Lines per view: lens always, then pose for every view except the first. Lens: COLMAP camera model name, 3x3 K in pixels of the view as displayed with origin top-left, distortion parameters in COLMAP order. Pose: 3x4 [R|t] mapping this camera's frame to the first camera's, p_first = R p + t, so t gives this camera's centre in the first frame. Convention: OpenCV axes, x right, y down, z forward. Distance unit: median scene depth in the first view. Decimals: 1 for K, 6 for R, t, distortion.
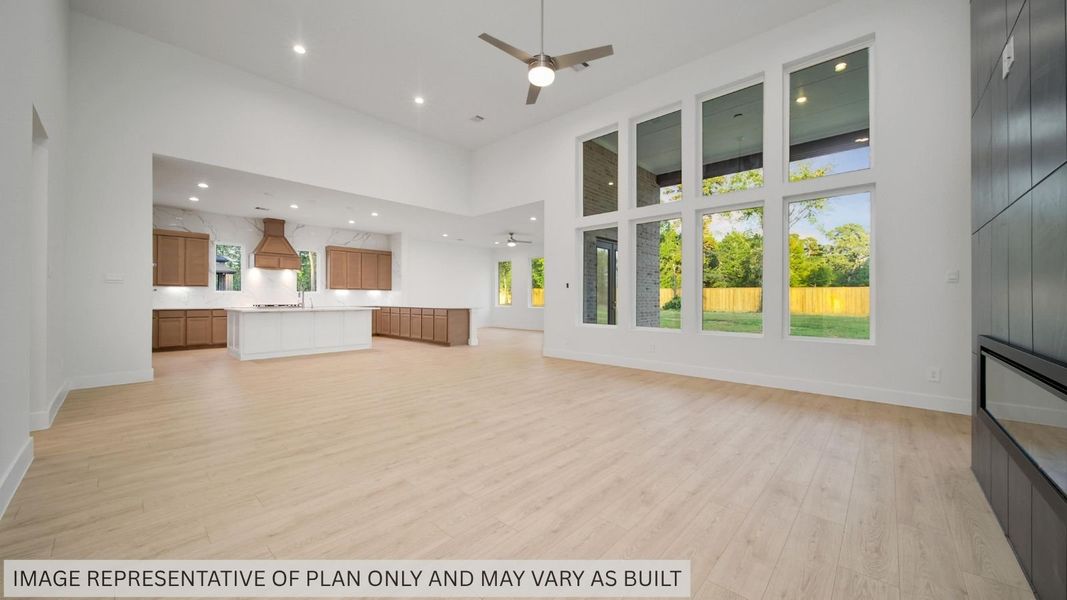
lens RADIAL K [[385.5, 0, 533.5], [0, 385.5, 300.0], [0, 0, 1]] dist [-0.001494, -0.000068]
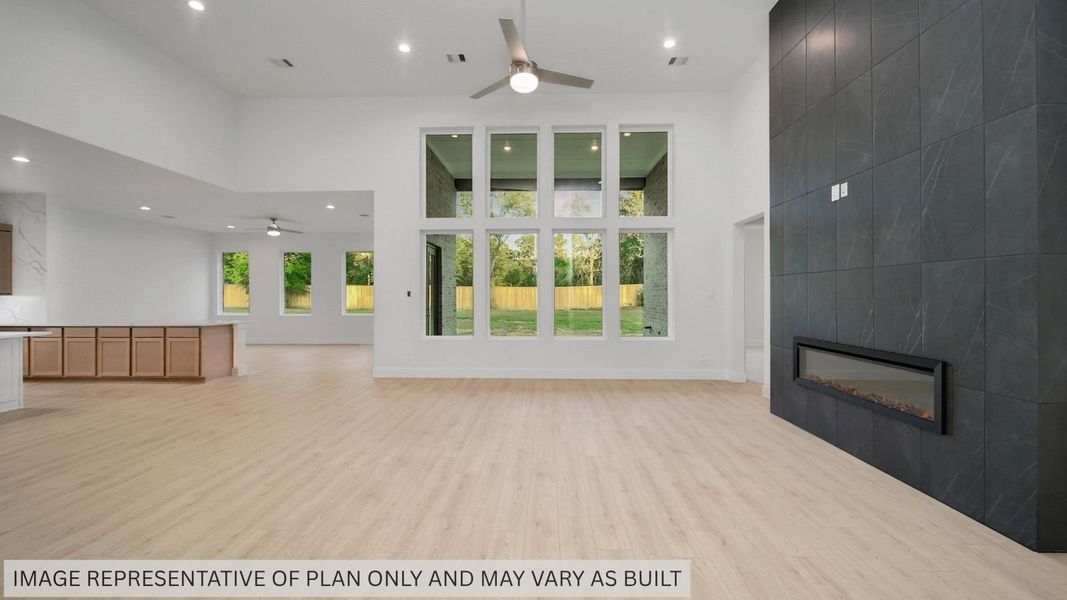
lens RADIAL K [[398.5, 0, 536.4], [0, 398.5, 298.7], [0, 0, 1]] dist [-0.002892, -0.000127]
pose [[0.753512, -0.010852, 0.657345, -0.294110], [0.006047, 0.999936, 0.009576, -0.034204], [-0.657407, -0.003240, 0.753529, 0.128450]]
